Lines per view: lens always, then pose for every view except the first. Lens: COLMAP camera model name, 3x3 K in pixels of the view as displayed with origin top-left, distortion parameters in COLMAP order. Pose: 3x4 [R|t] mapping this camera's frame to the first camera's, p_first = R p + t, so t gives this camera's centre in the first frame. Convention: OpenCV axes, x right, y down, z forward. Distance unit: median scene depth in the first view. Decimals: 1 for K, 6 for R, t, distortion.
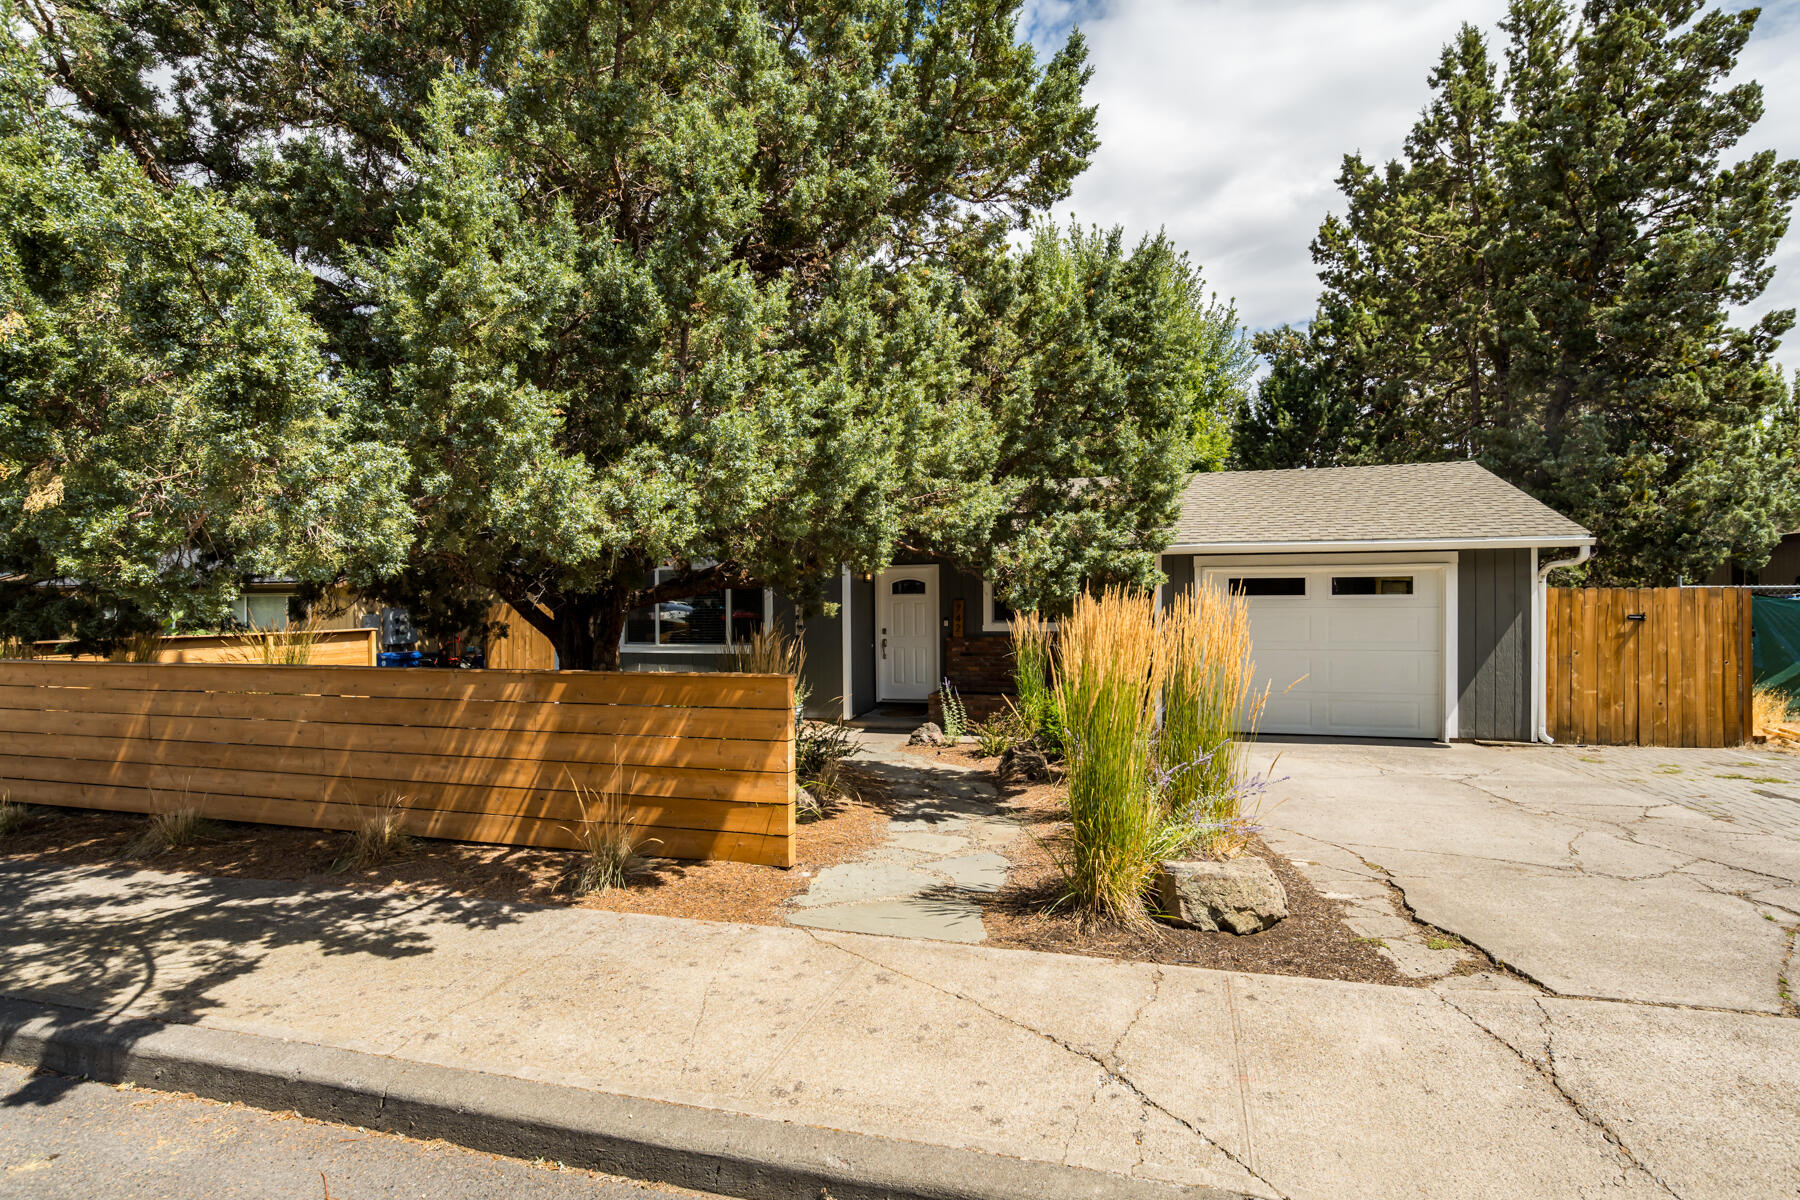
lens RADIAL K [[918.7, 0, 895.1], [0, 918.7, 606.9], [0, 0, 1]] dist [-0.024126, 0.011015]
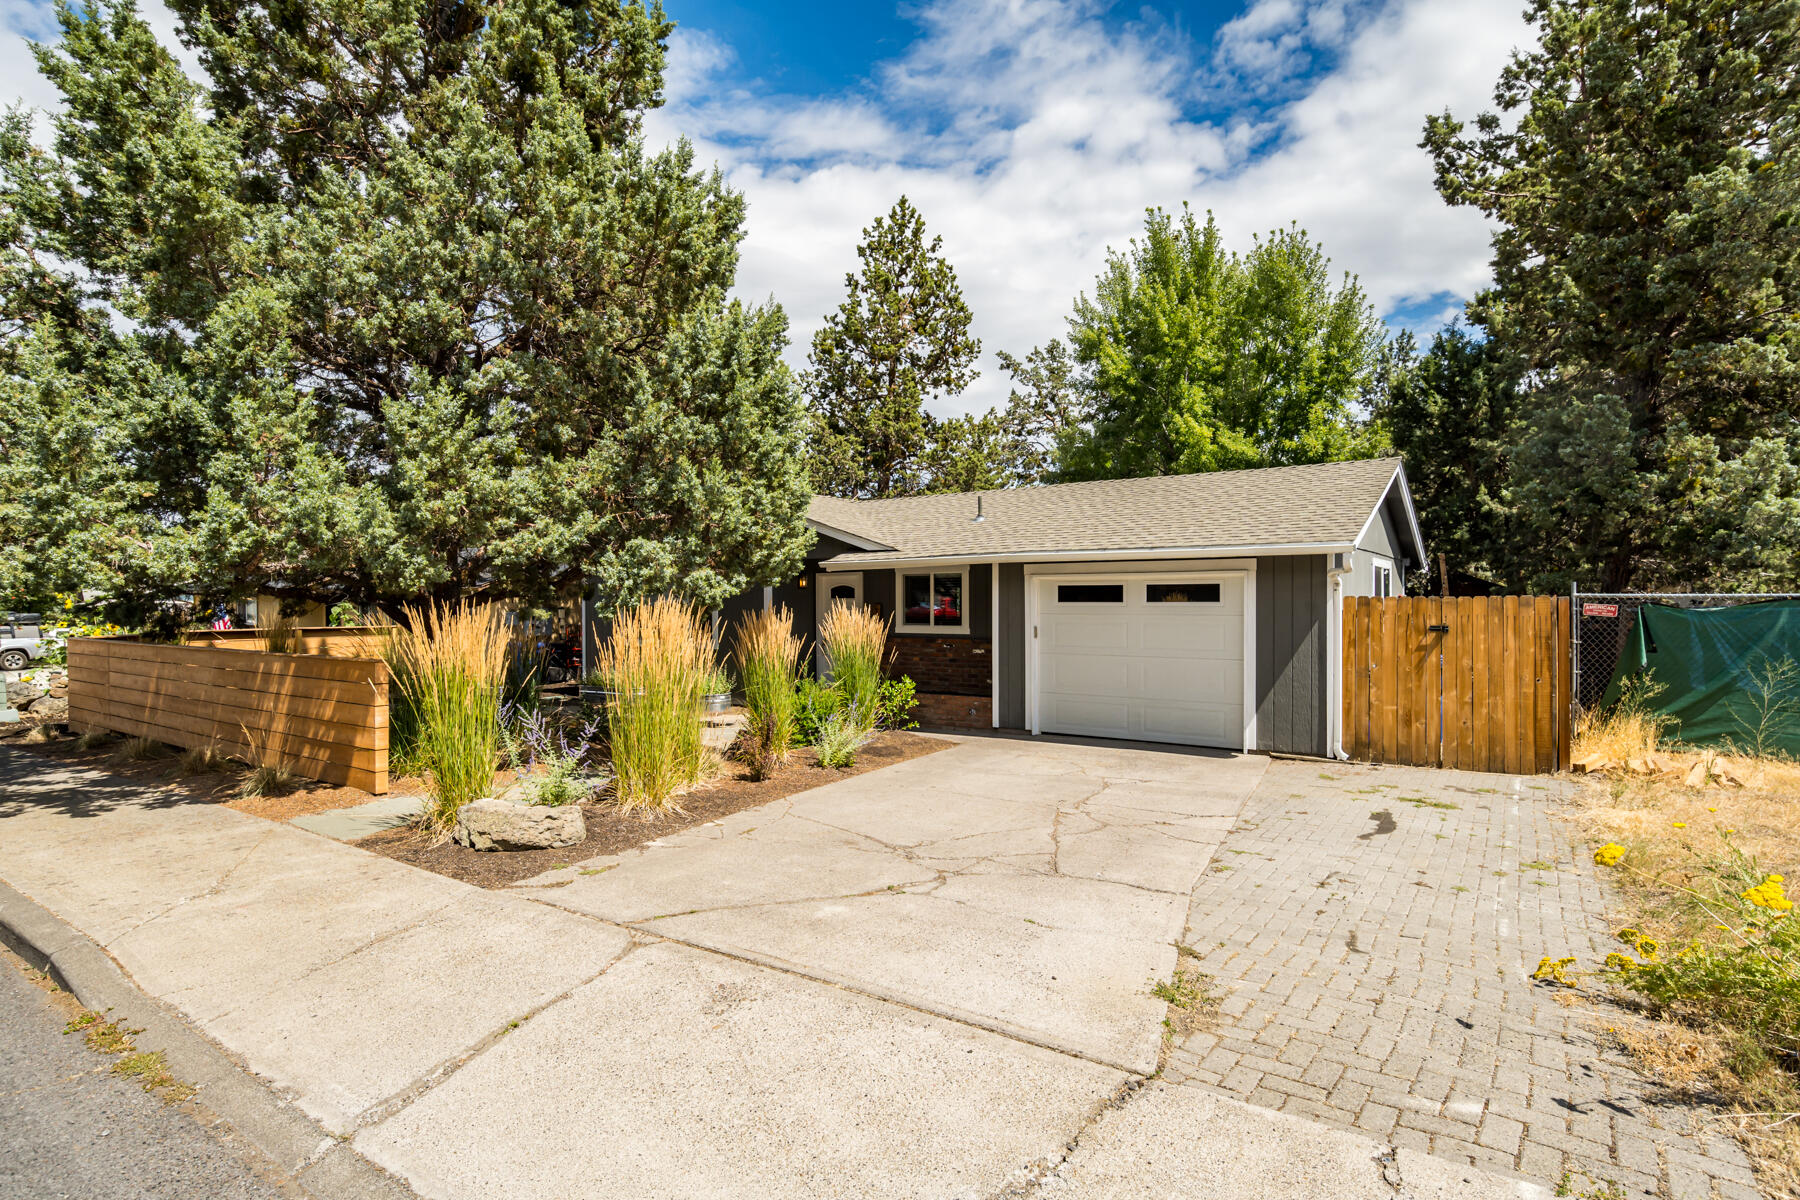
lens RADIAL K [[918.7, 0, 901.2], [0, 918.7, 609.3], [0, 0, 1]] dist [-0.024126, 0.011015]
pose [[0.949778, 0.007724, -0.312830, 1.082058], [-0.006237, 0.999964, 0.005755, -0.018795], [0.312863, -0.003515, 0.949792, -0.097463]]
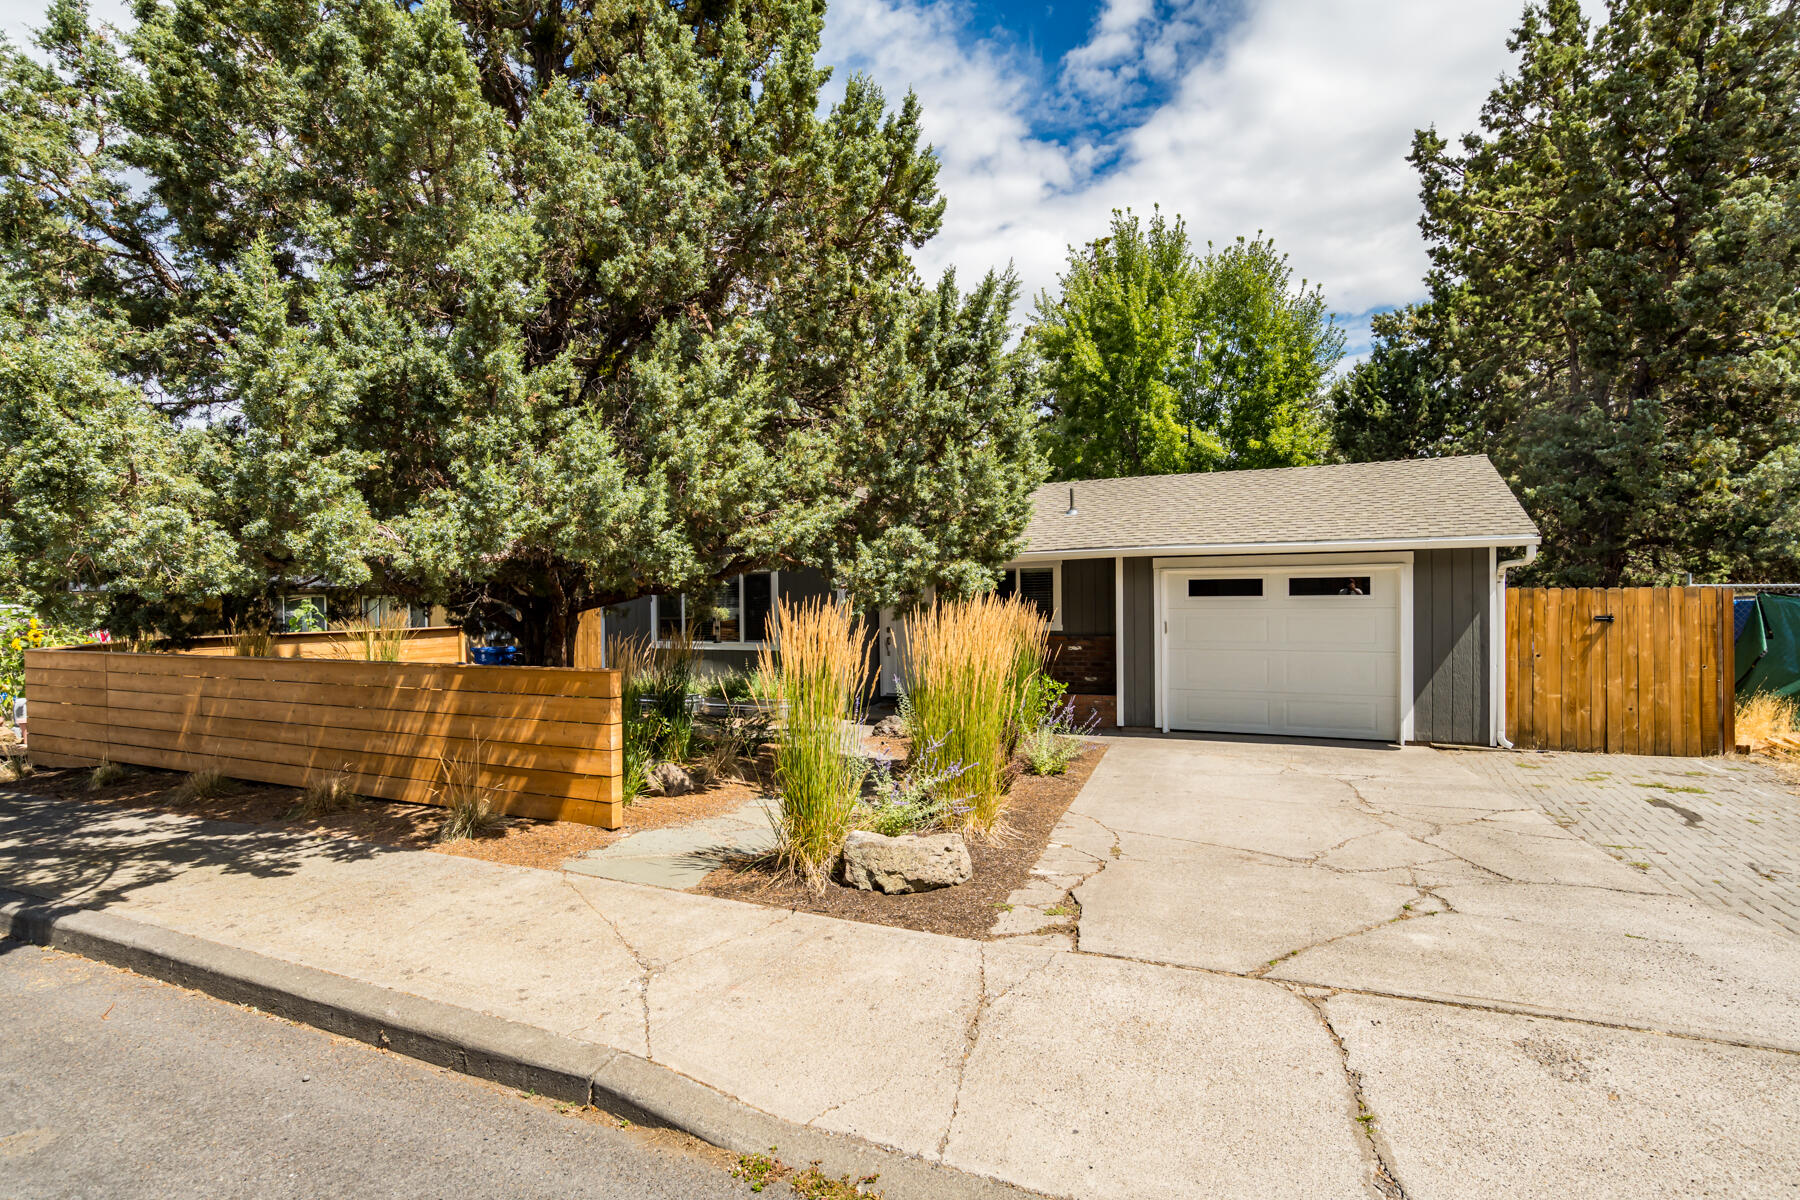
lens RADIAL K [[918.7, 0, 898.6], [0, 918.7, 609.7], [0, 0, 1]] dist [-0.024126, 0.011015]
pose [[0.986406, -0.000943, -0.164324, 0.442809], [0.002317, 0.999964, 0.008169, -0.013929], [0.164311, -0.008439, 0.986373, -0.123887]]
